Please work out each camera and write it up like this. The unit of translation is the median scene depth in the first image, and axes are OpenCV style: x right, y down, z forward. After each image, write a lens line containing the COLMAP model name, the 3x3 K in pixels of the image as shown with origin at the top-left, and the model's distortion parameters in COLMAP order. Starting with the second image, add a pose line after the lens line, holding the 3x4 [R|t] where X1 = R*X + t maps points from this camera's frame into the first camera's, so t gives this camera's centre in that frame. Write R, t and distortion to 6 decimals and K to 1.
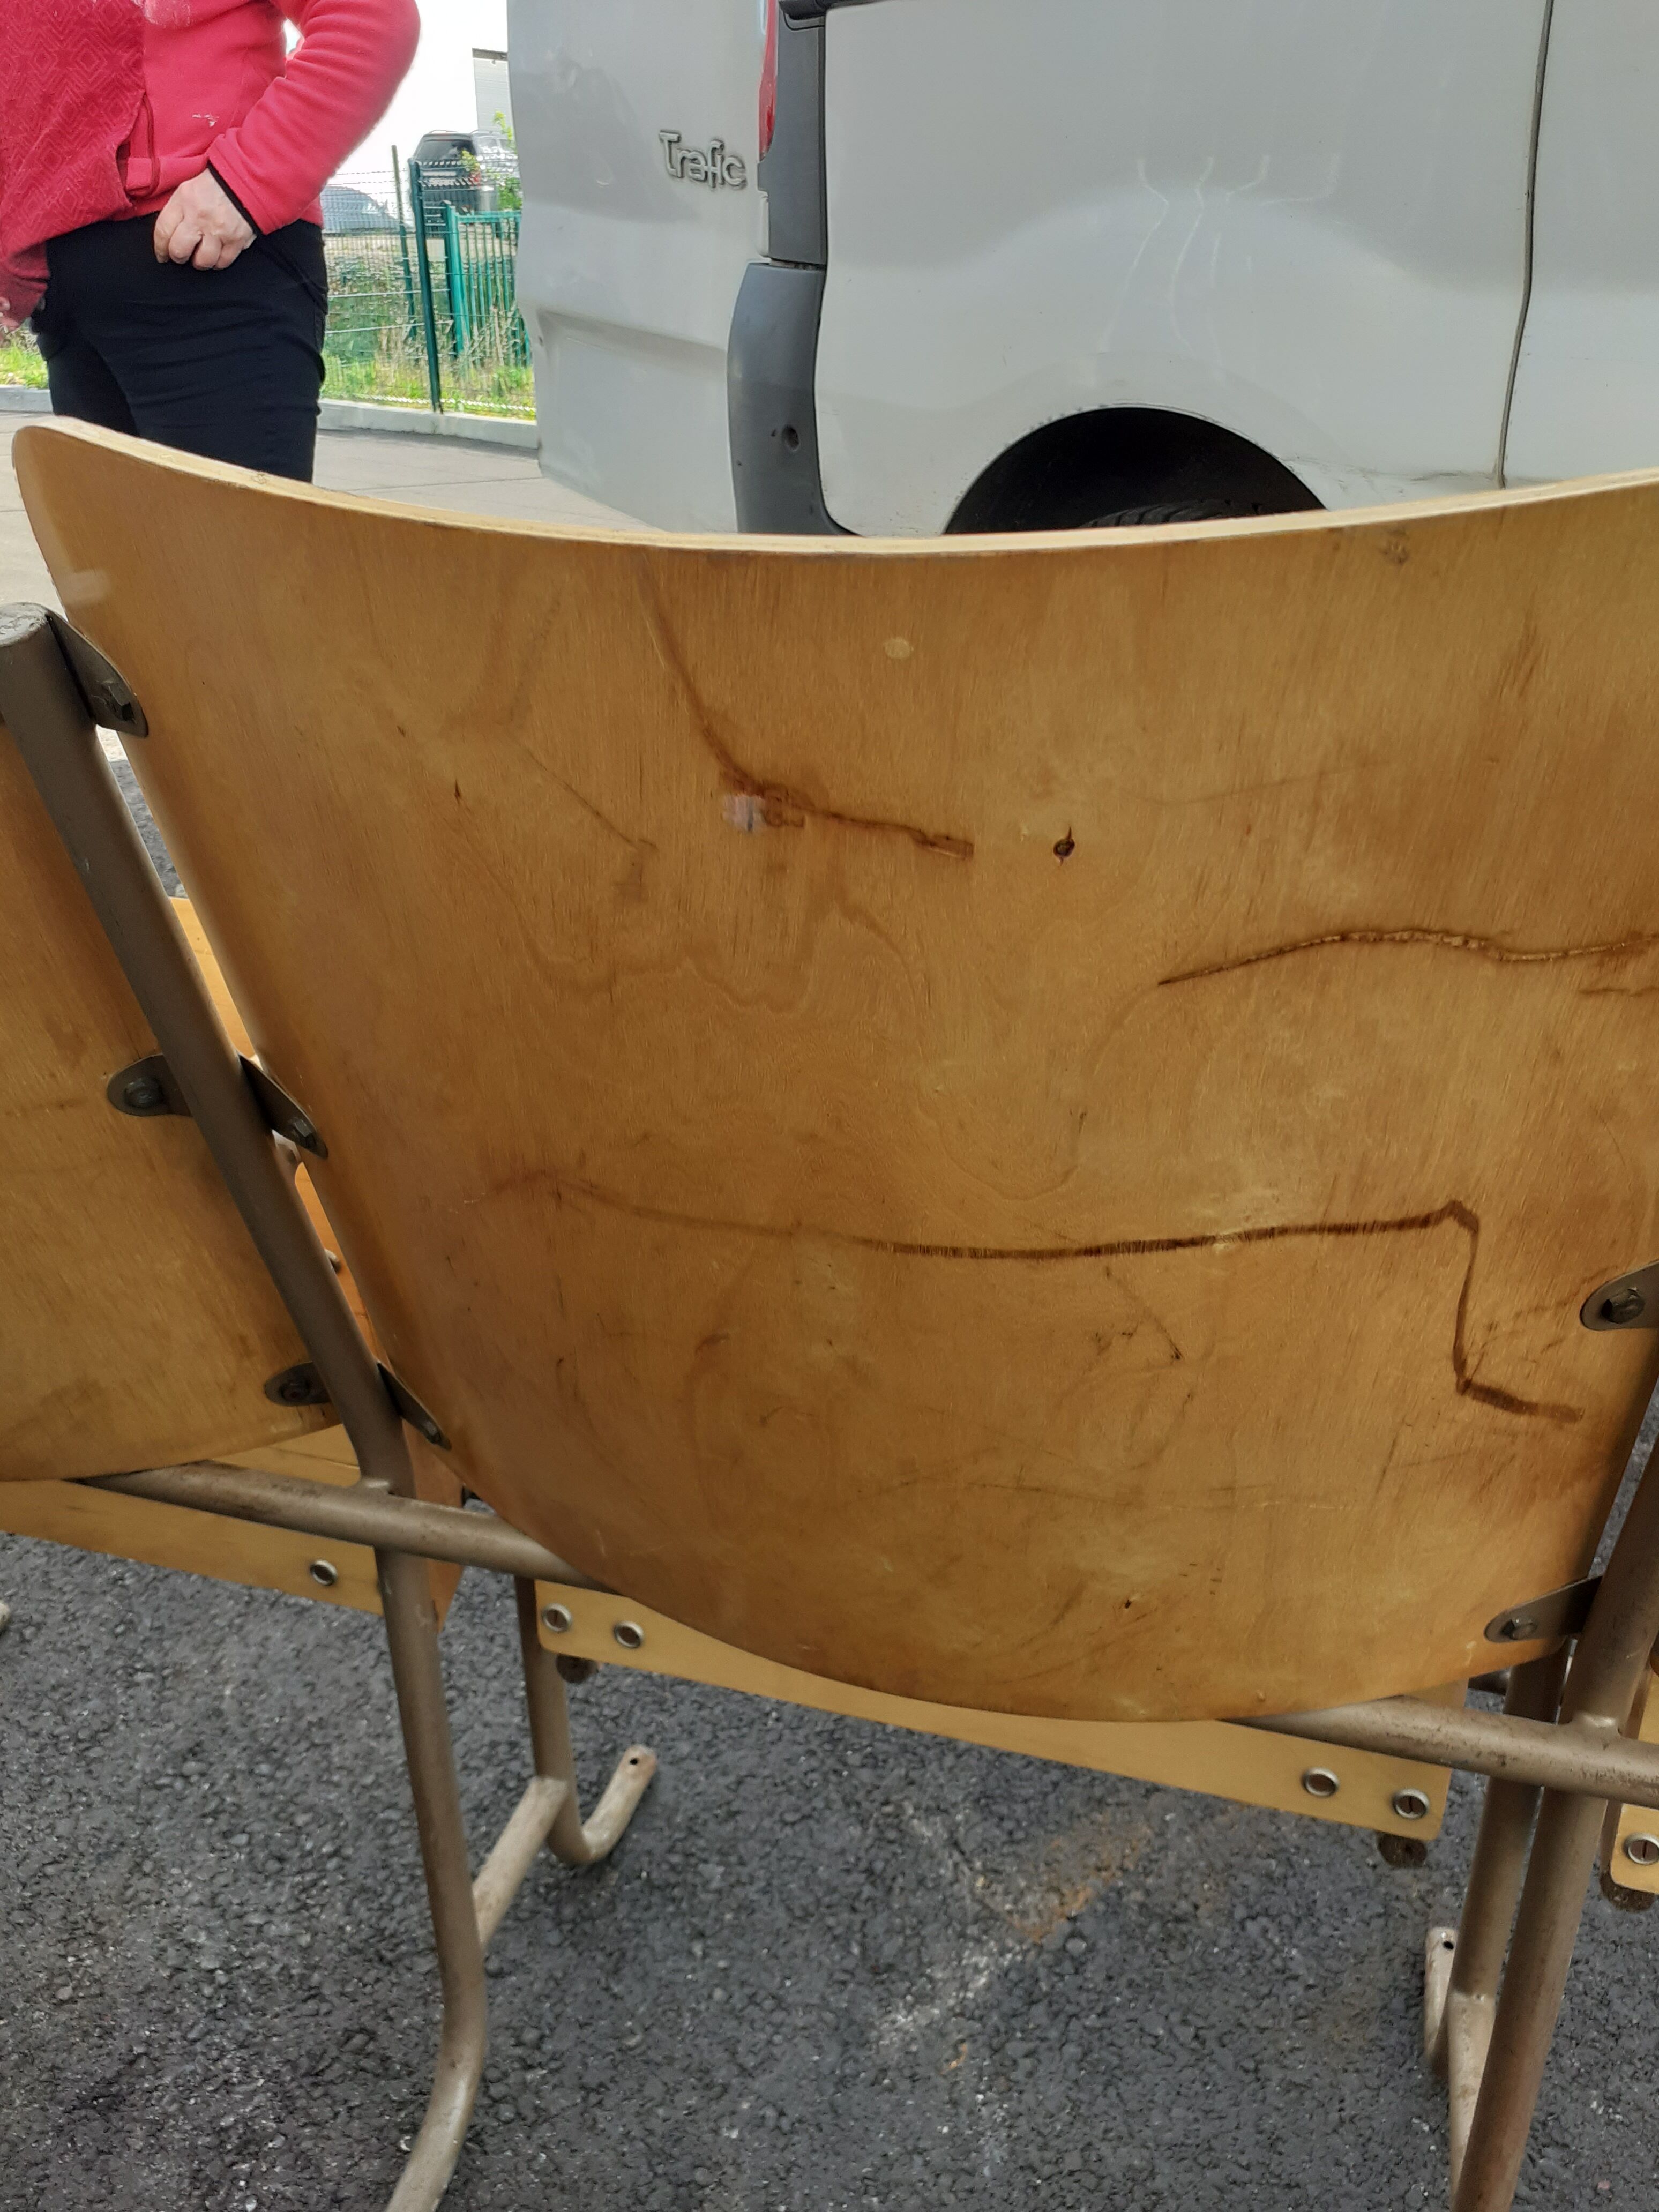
lens RADIAL K [[1771.1, 0, 850.0], [0, 1771.1, 1089.2], [0, 0, 1]] dist [-0.015998, -0.002542]
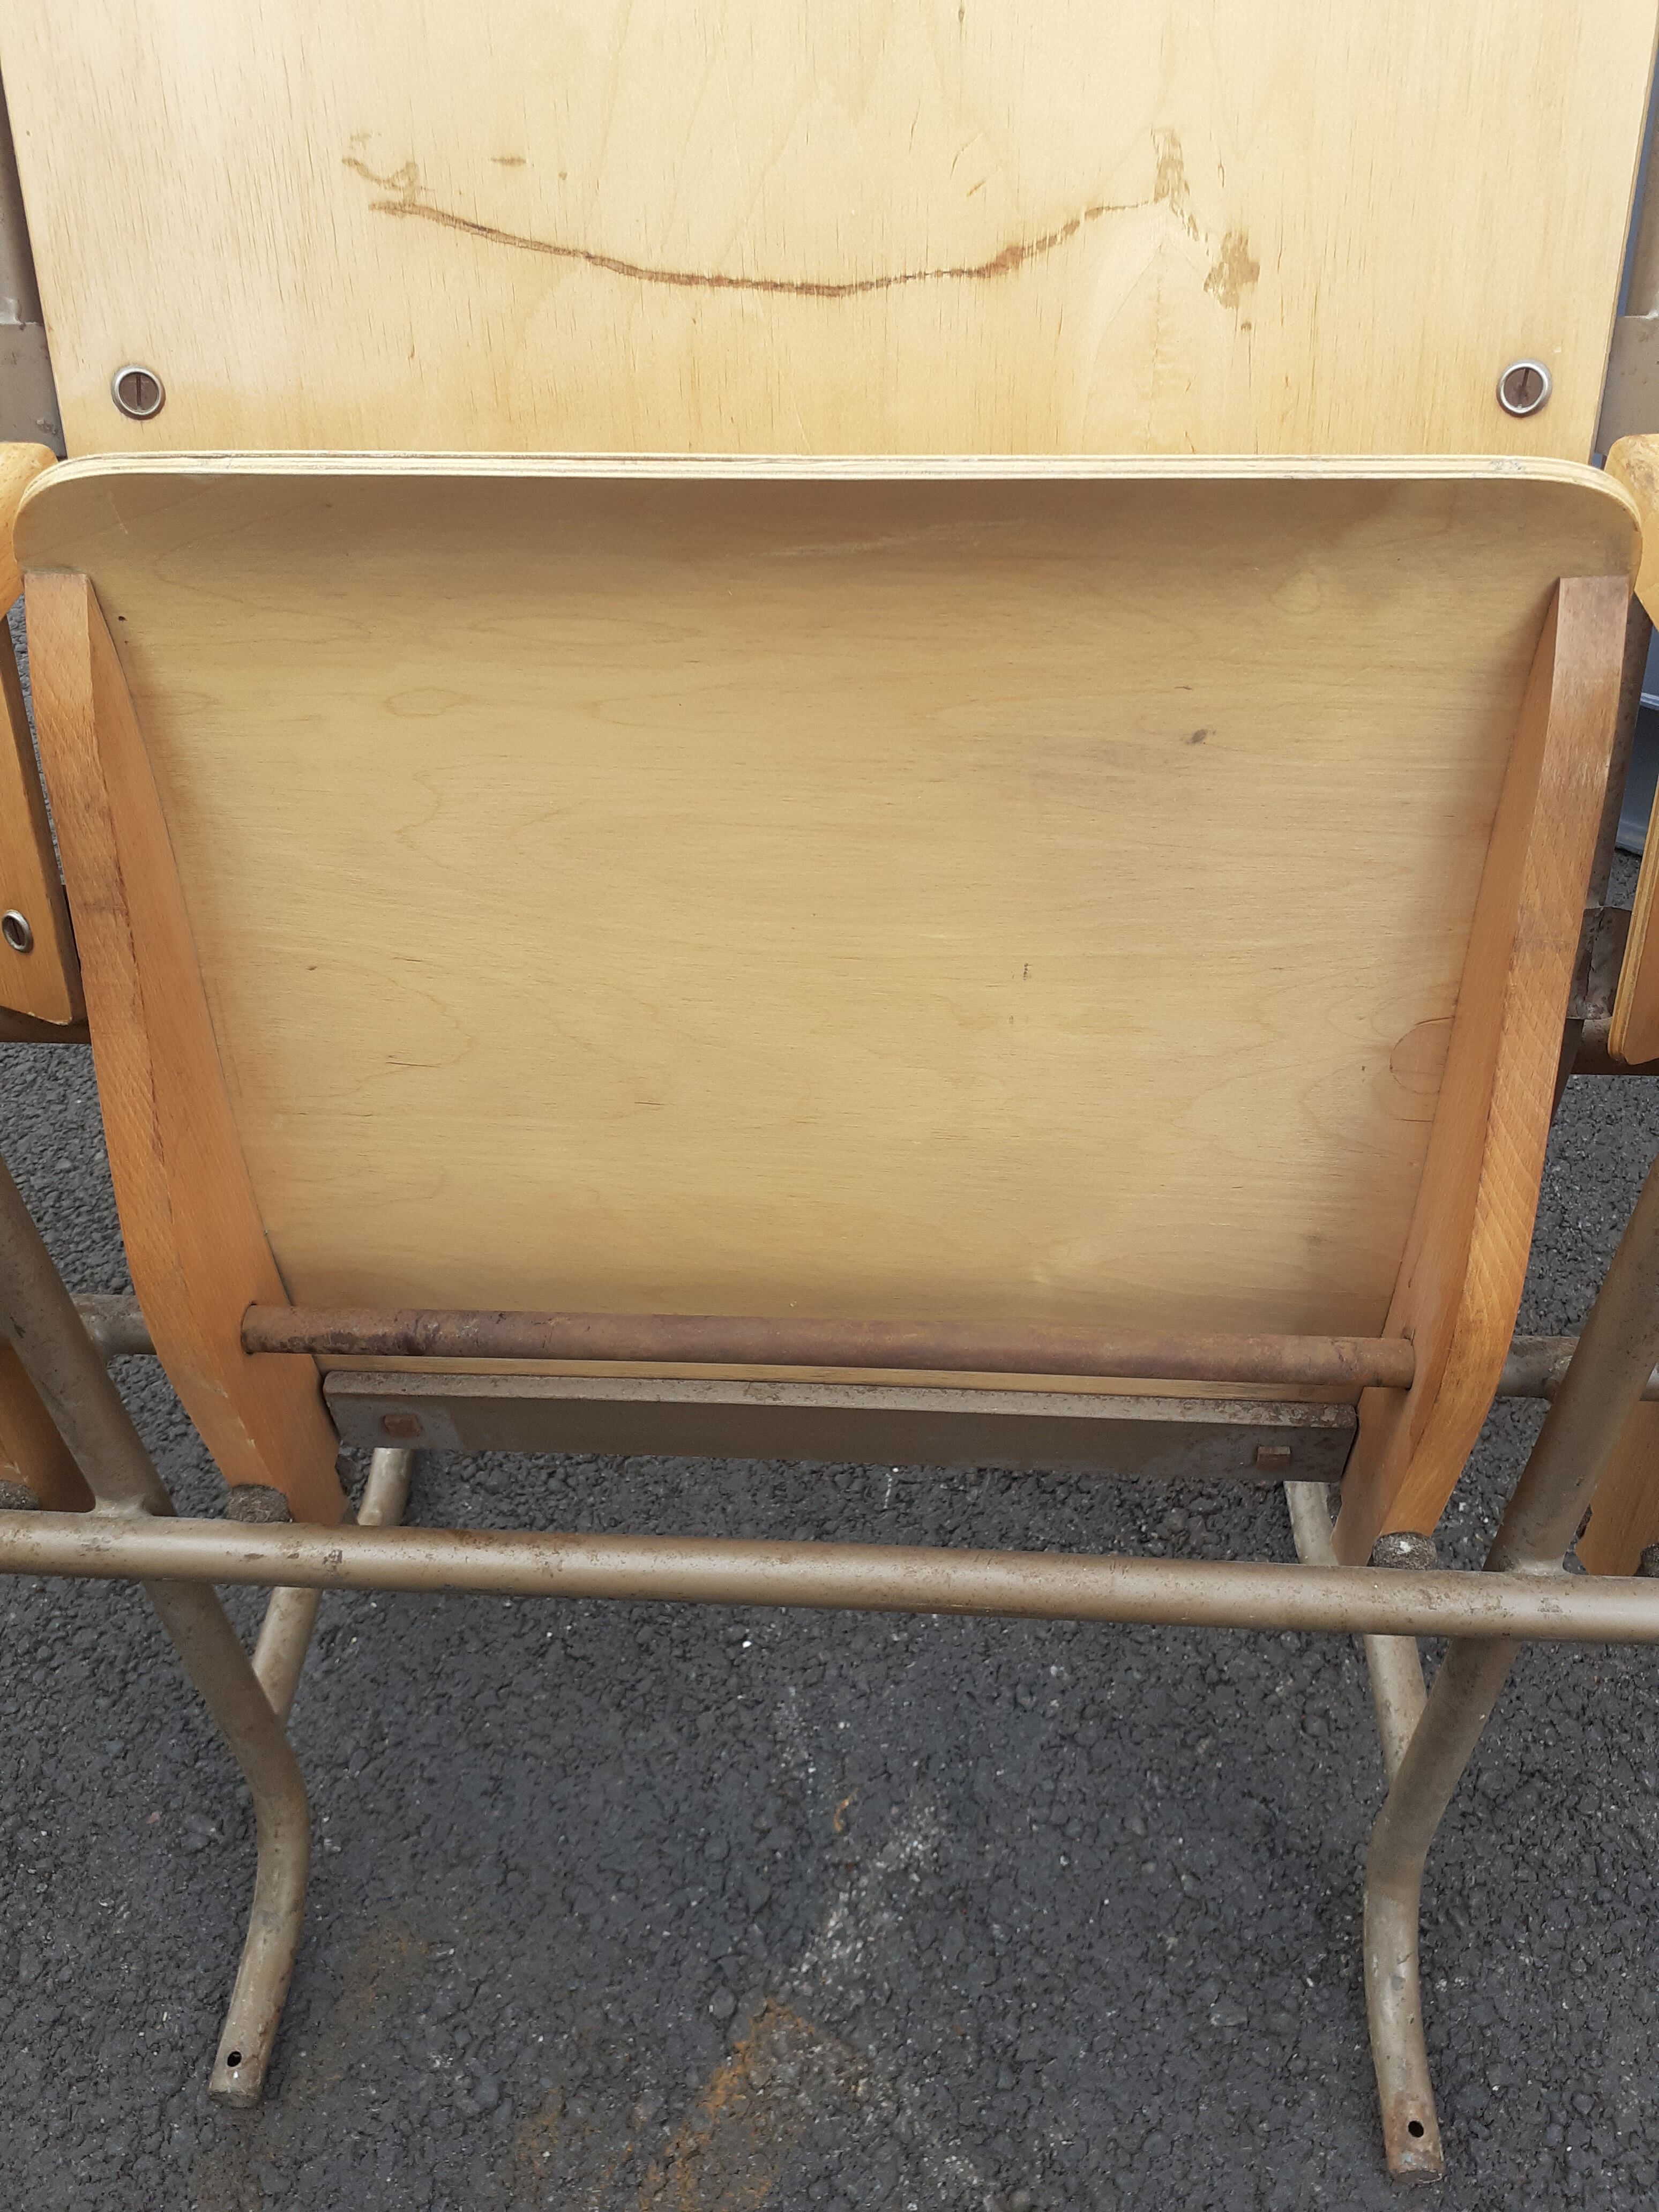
lens RADIAL K [[1771.1, 0, 824.1], [0, 1771.1, 1081.9], [0, 0, 1]] dist [-0.015998, -0.002542]
pose [[-0.974551, 0.181213, -0.131956, 0.109970], [-0.059130, 0.359998, 0.931077, -0.362911], [0.216228, 0.915185, -0.340121, 0.878182]]
